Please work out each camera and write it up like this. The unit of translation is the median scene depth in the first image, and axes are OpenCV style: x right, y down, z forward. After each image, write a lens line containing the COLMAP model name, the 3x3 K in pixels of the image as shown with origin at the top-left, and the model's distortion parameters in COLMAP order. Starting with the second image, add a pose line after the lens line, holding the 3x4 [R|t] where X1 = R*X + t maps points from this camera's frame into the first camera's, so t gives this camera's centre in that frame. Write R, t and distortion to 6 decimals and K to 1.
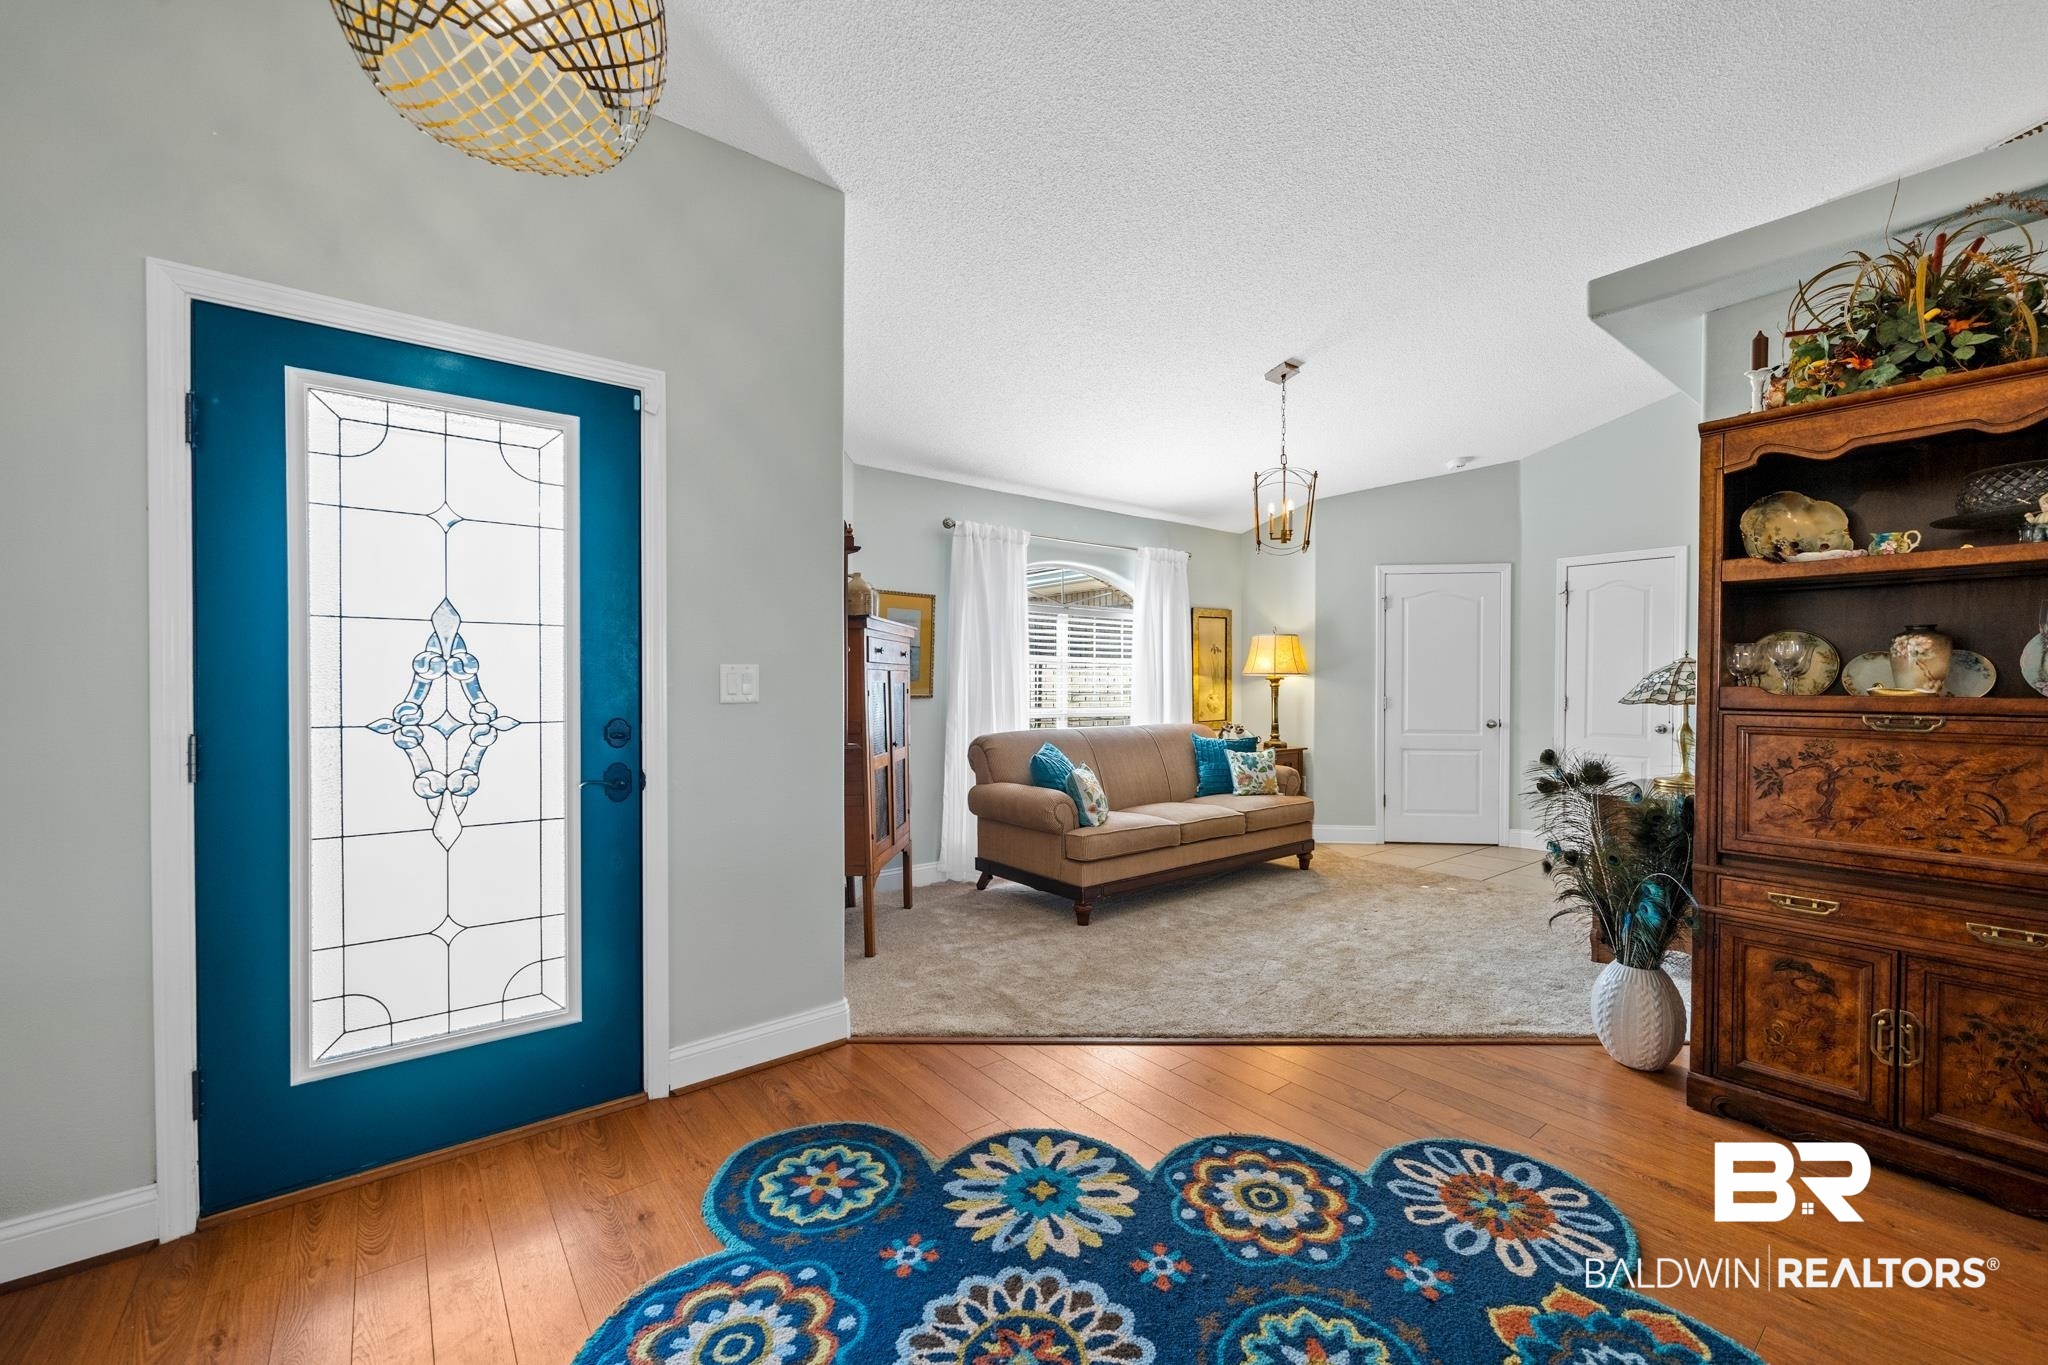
lens RADIAL K [[820.4, 0, 1030.8], [0, 820.4, 692.3], [0, 0, 1]] dist [0.000881, 0.000114]
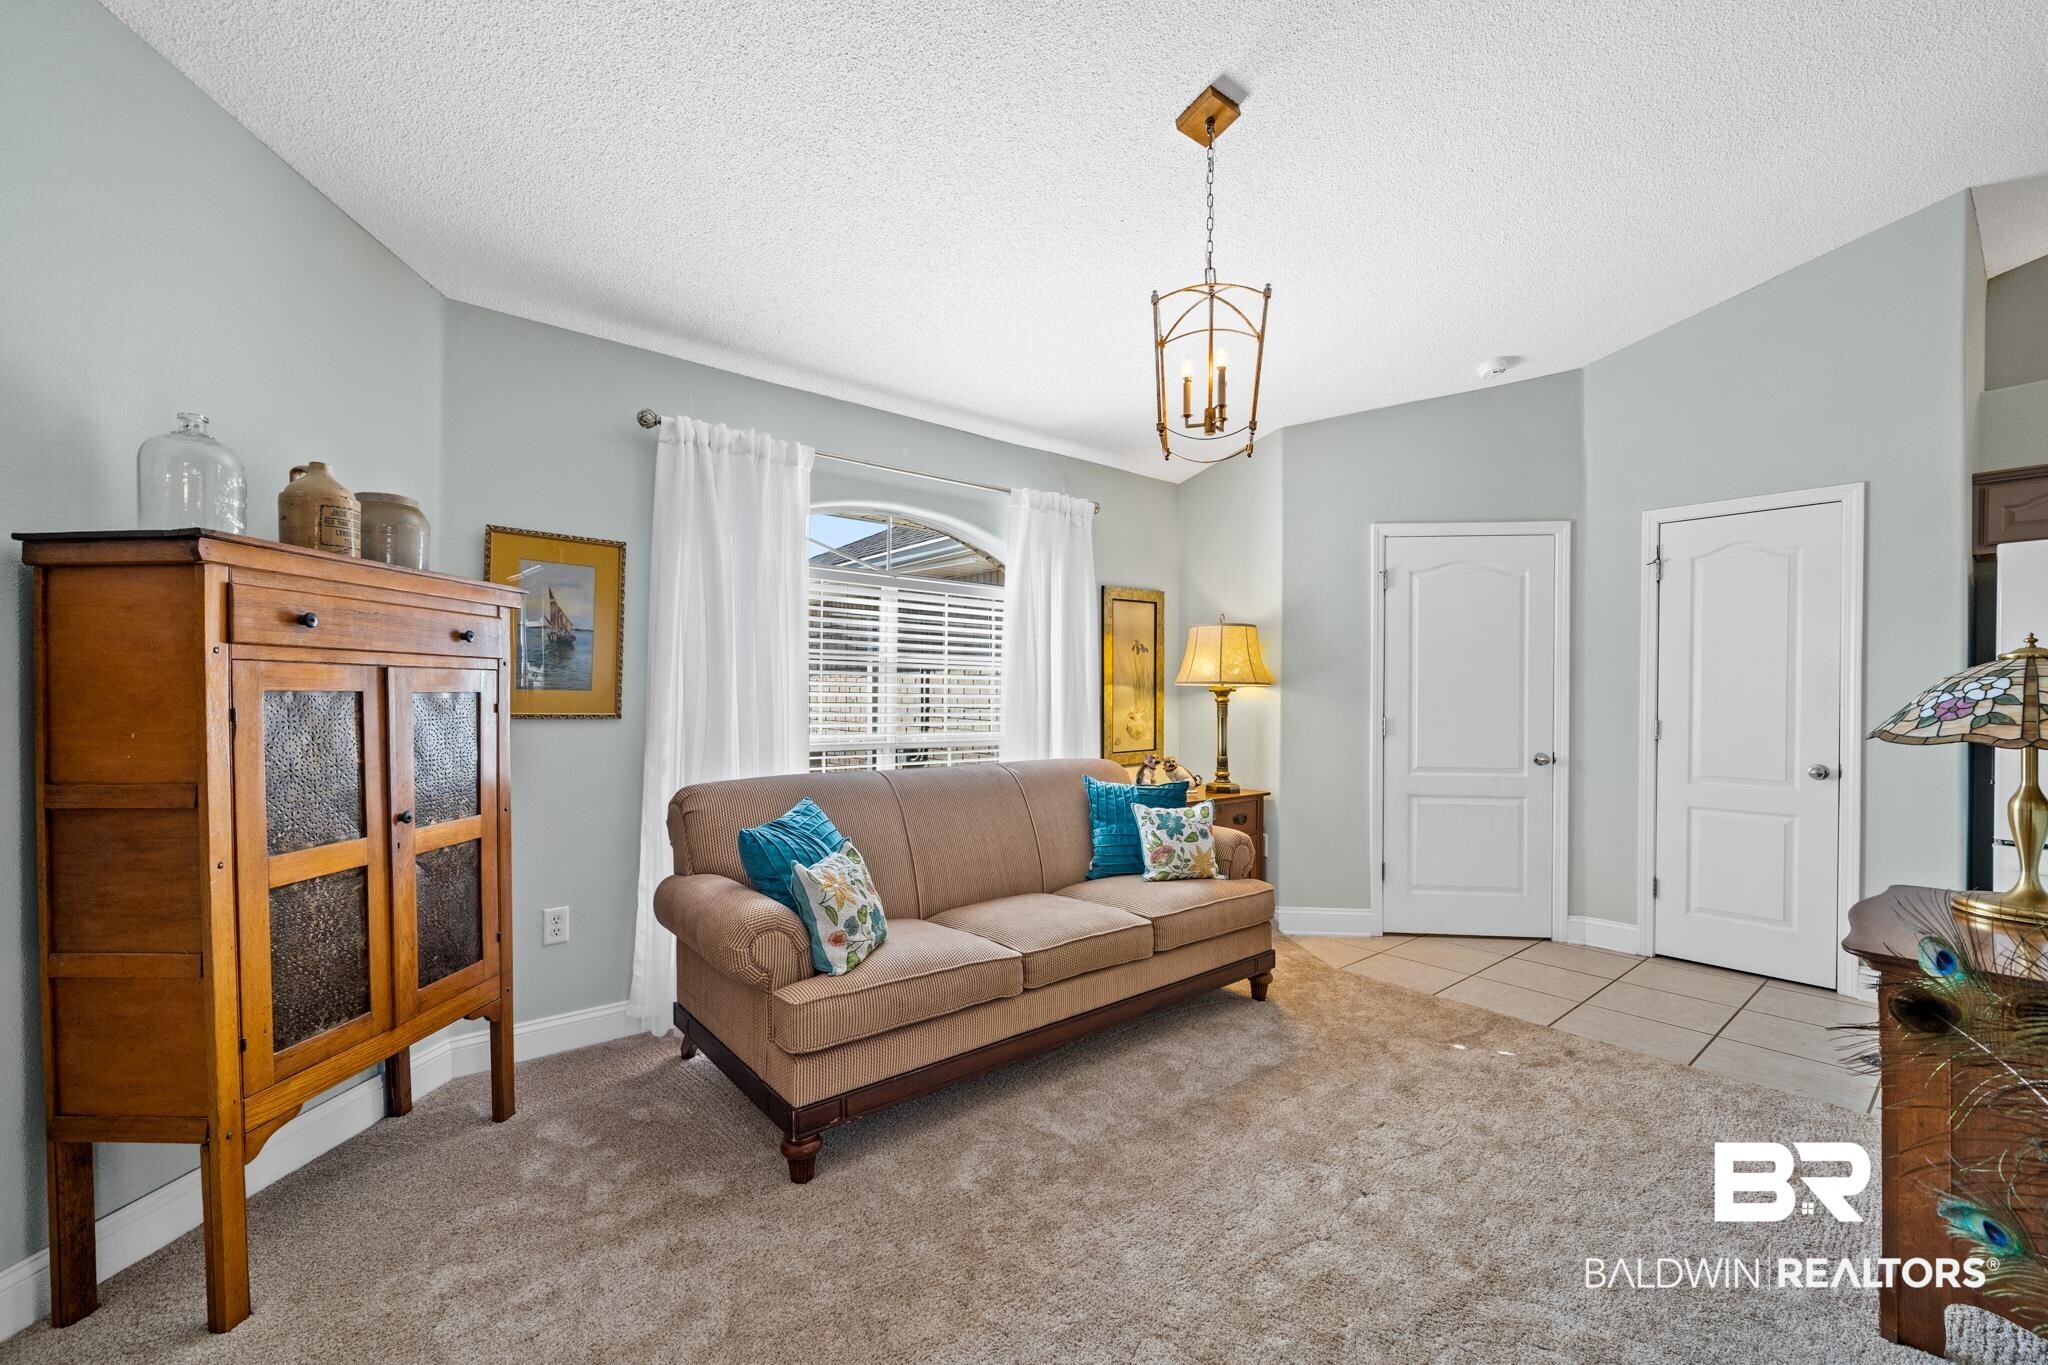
lens RADIAL K [[833.7, 0, 1022.1], [0, 833.7, 698.8], [0, 0, 1]] dist [0.000247, -0.000223]
pose [[0.999879, 0.004839, 0.014771, 0.145068], [-0.004724, 0.999958, -0.007842, -0.004123], [-0.014809, 0.007771, 0.999860, 0.374278]]
